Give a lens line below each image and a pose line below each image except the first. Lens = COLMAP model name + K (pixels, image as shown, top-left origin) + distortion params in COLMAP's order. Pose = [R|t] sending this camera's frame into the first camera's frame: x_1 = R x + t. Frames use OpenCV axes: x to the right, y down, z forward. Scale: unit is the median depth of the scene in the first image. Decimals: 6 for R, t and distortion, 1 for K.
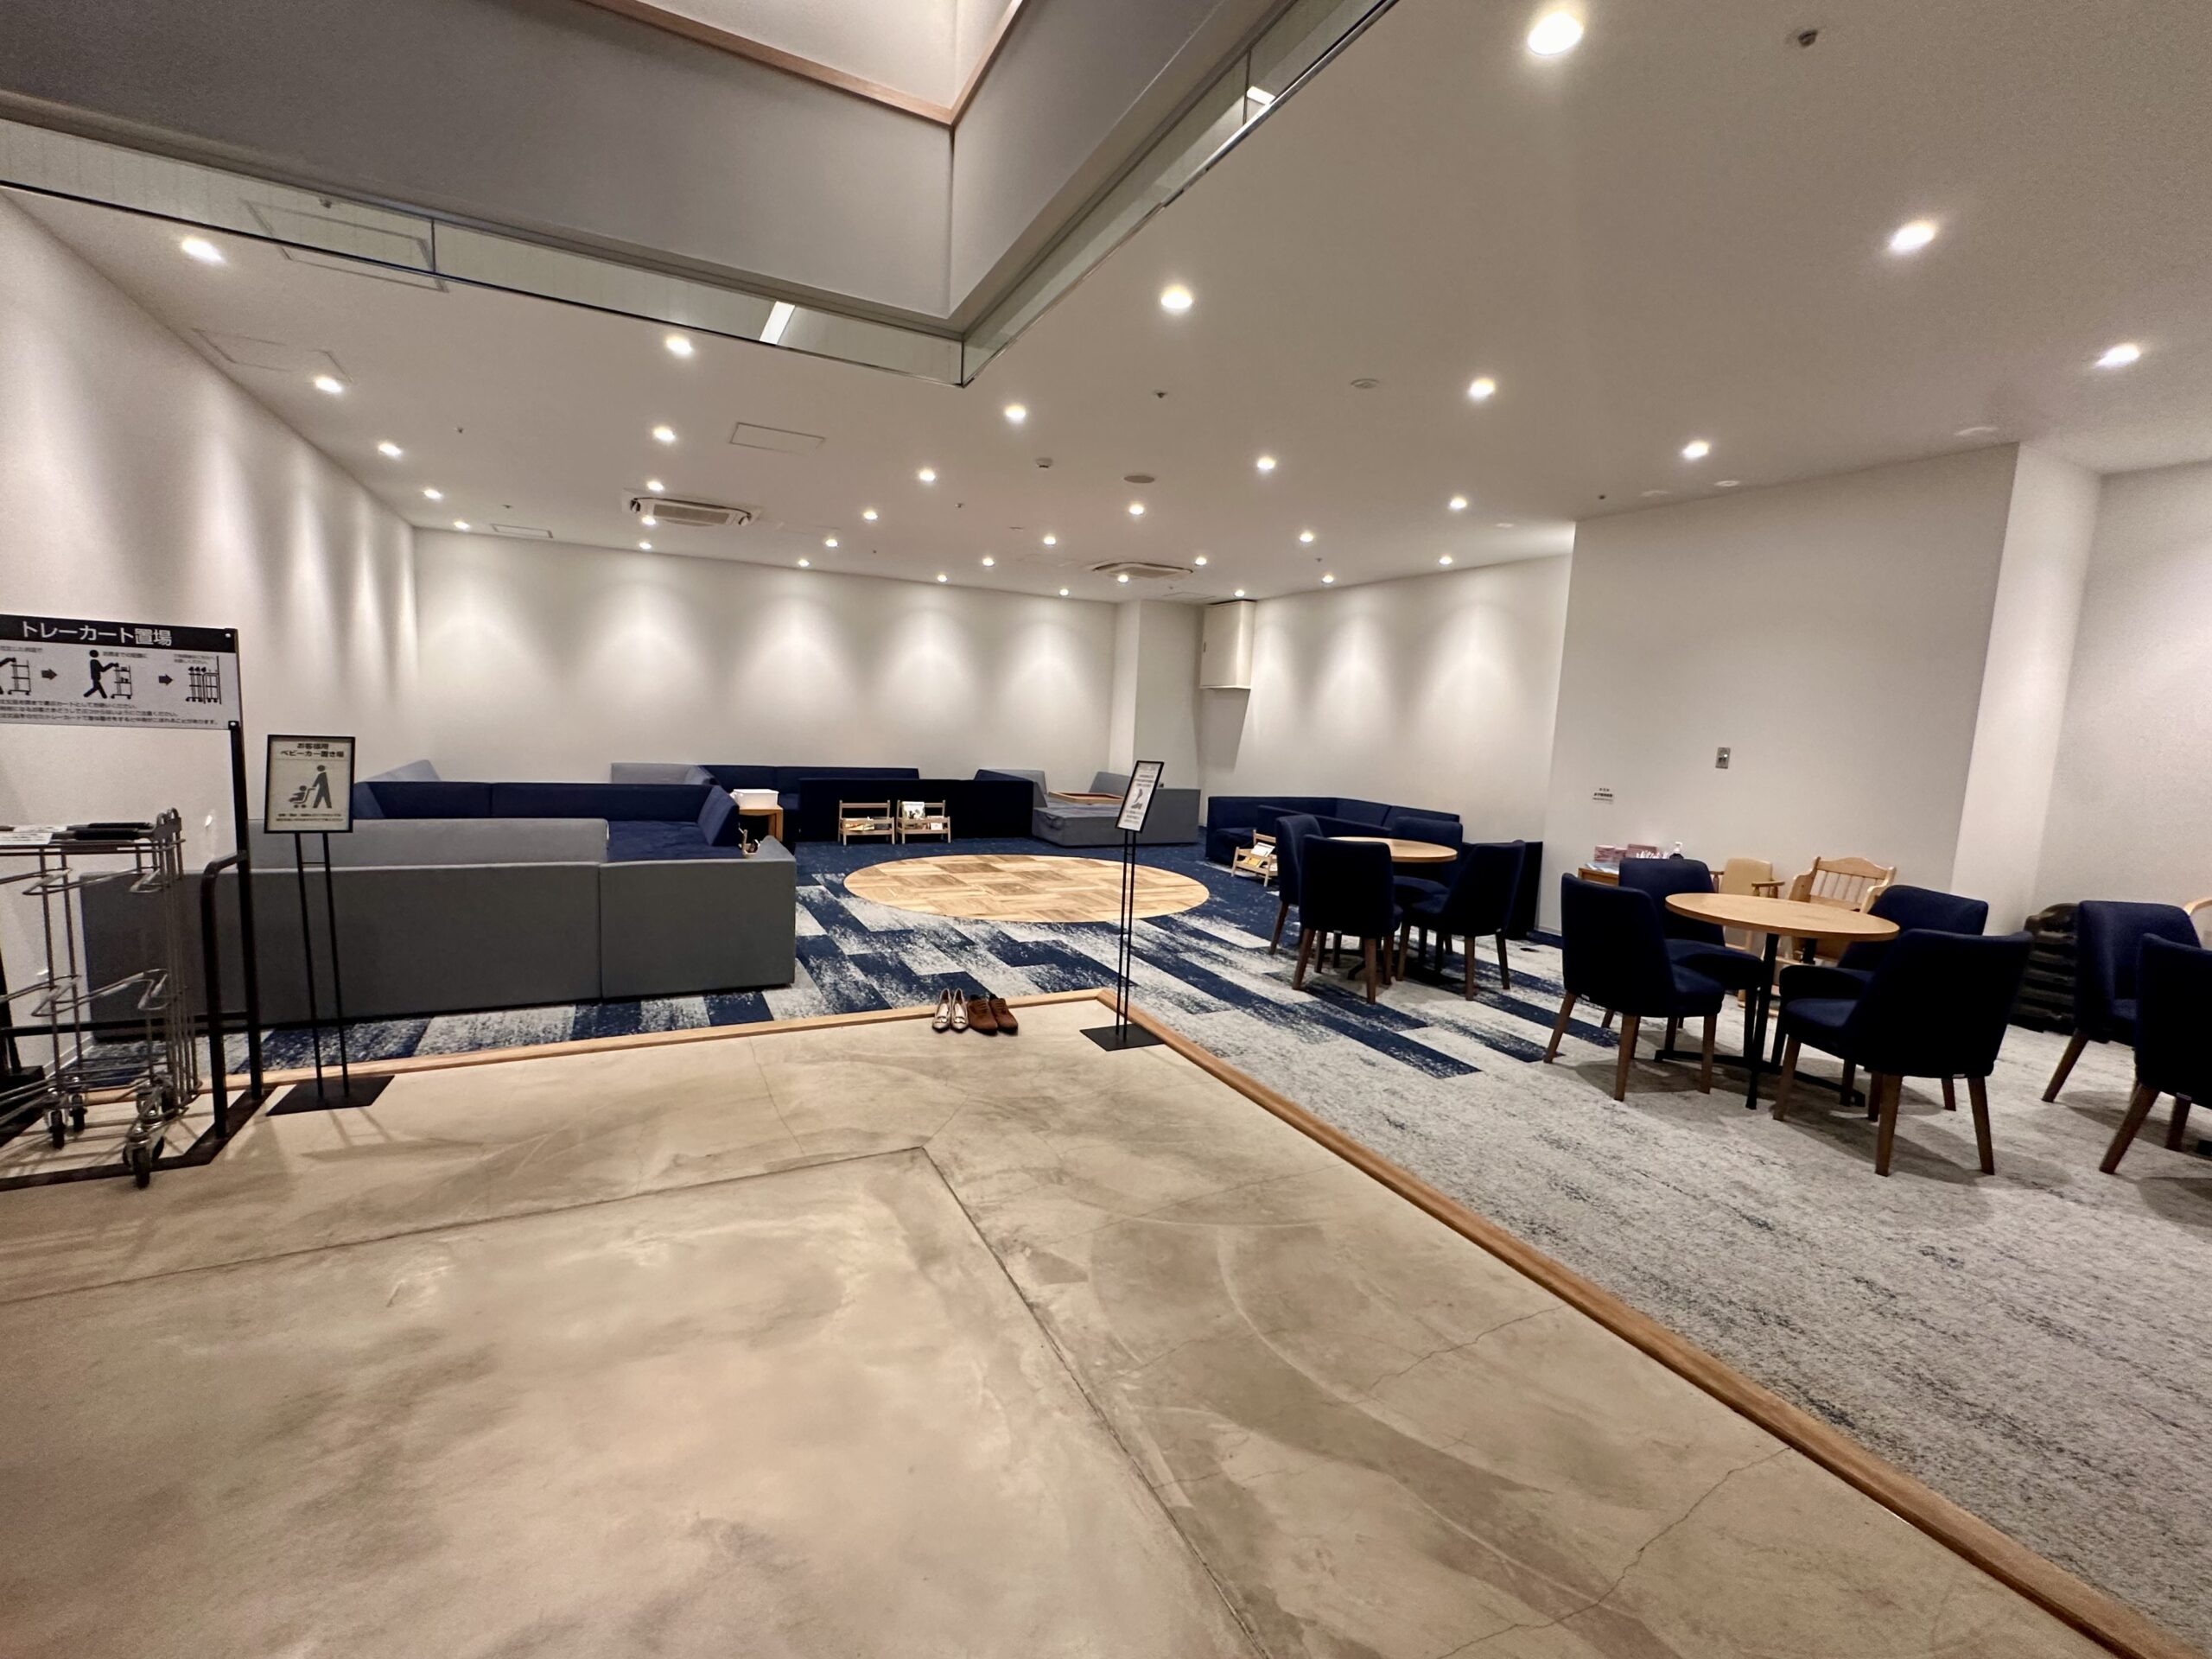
lens RADIAL K [[910.8, 0, 1097.0], [0, 910.8, 822.2], [0, 0, 1]] dist [-0.000663, 0.000078]
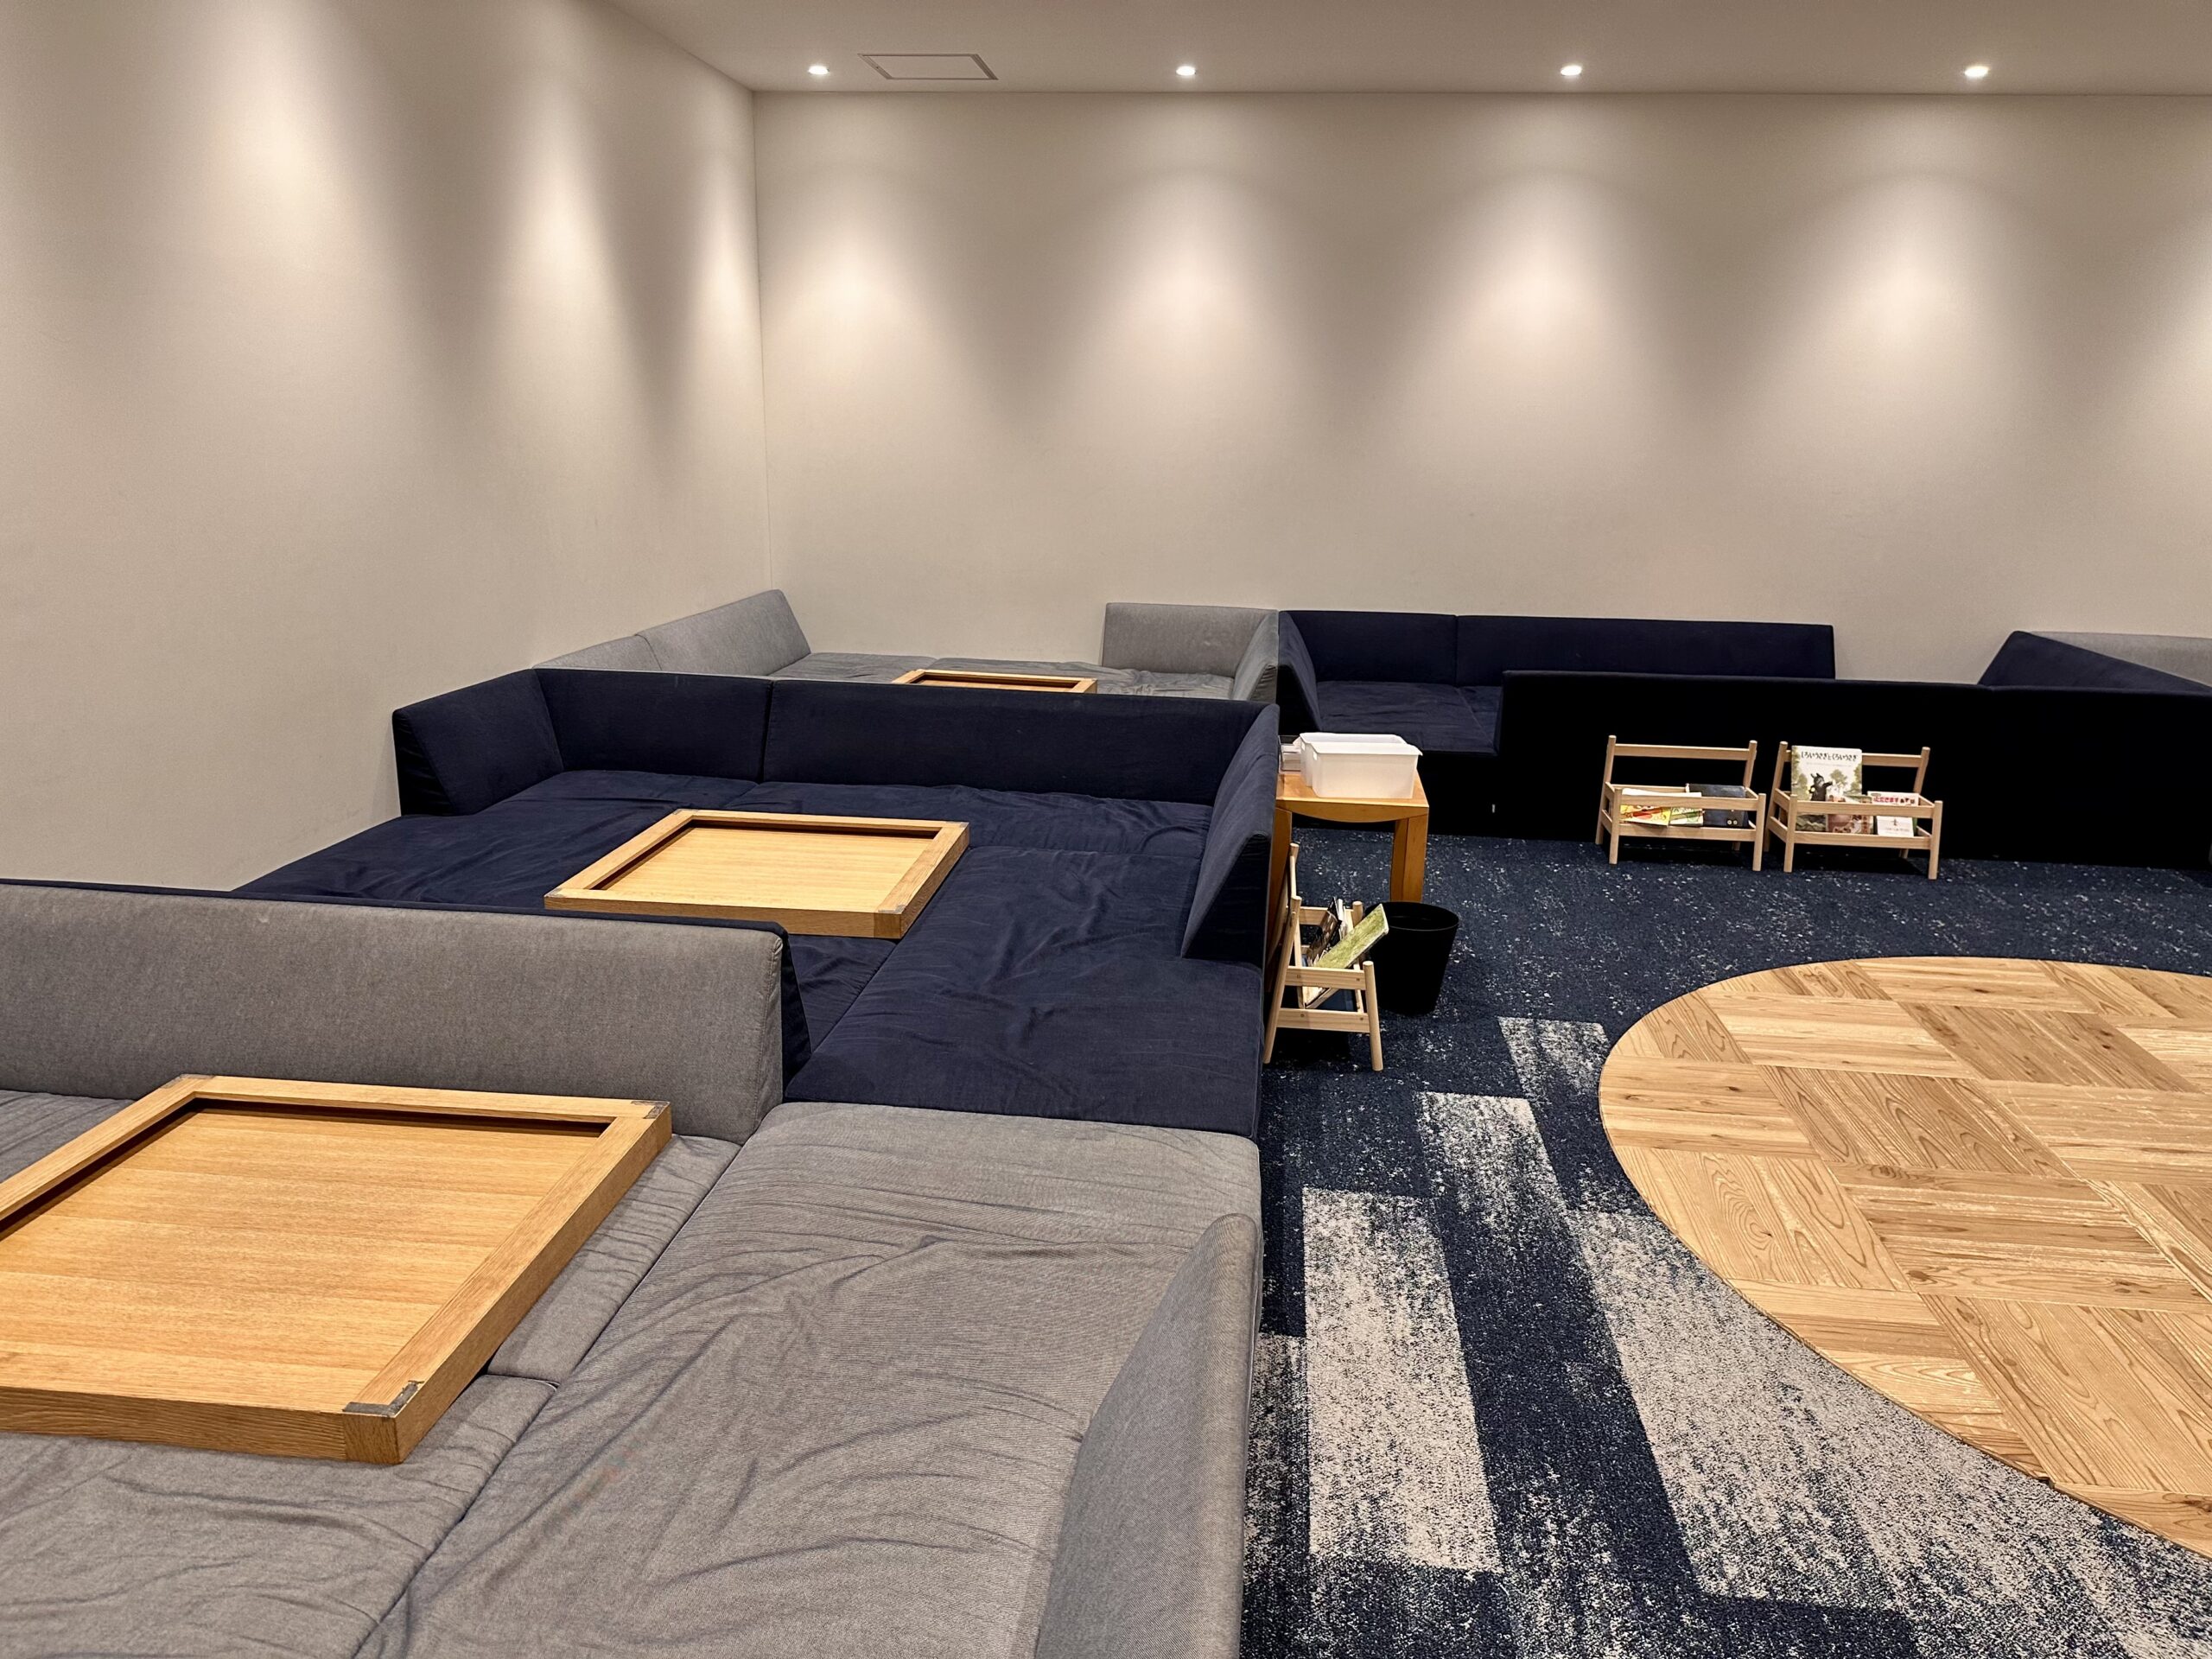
lens RADIAL K [[1582.3, 0, 1101.4], [0, 1582.3, 825.1], [0, 0, 1]] dist [0.008430, 0.001079]
pose [[0.834004, 0.106114, -0.541458, -0.103748], [-0.050201, 0.991856, 0.117057, -0.049089], [0.549470, -0.070444, 0.832539, 0.353327]]
